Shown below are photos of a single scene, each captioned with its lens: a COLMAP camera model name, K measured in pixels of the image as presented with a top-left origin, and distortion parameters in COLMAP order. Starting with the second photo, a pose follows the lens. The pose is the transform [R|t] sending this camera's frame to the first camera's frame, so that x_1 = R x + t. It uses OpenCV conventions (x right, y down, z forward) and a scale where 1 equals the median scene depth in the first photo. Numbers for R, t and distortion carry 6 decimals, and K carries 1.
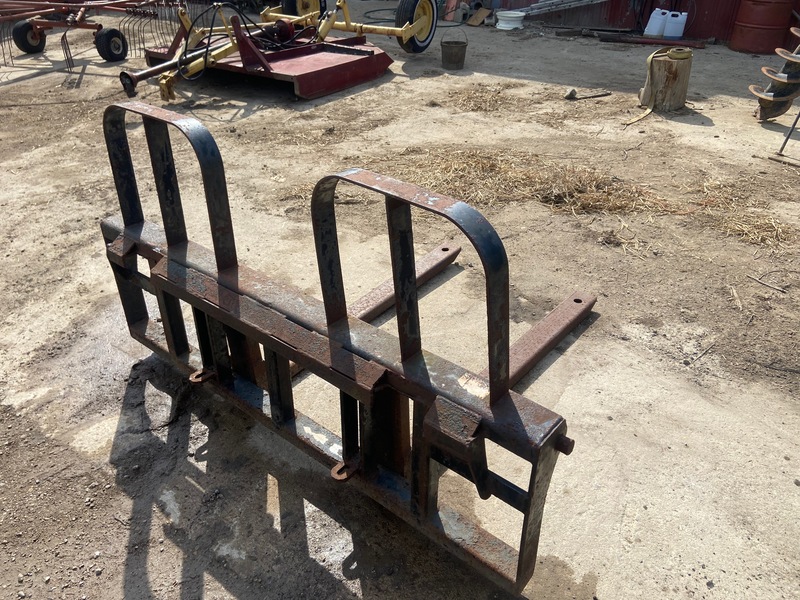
lens RADIAL K [[604.5, 0, 403.8], [0, 604.5, 304.0], [0, 0, 1]] dist [0.119159, -0.148918]
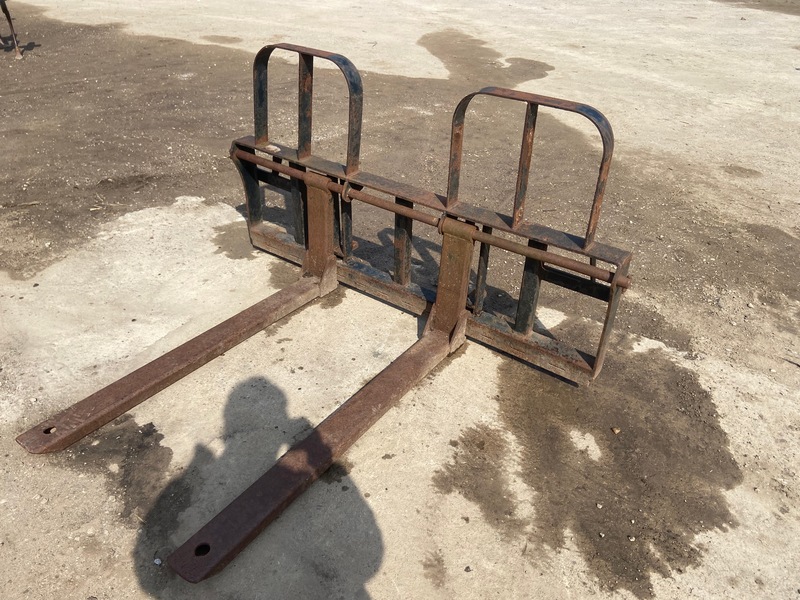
lens RADIAL K [[604.5, 0, 400.5], [0, 604.5, 301.1], [0, 0, 1]] dist [0.119159, -0.148918]
pose [[-0.997024, 0.012257, -0.076116, -0.052546], [-0.064066, 0.417513, 0.906410, -0.573709], [0.042890, 0.908588, -0.415485, 0.908596]]
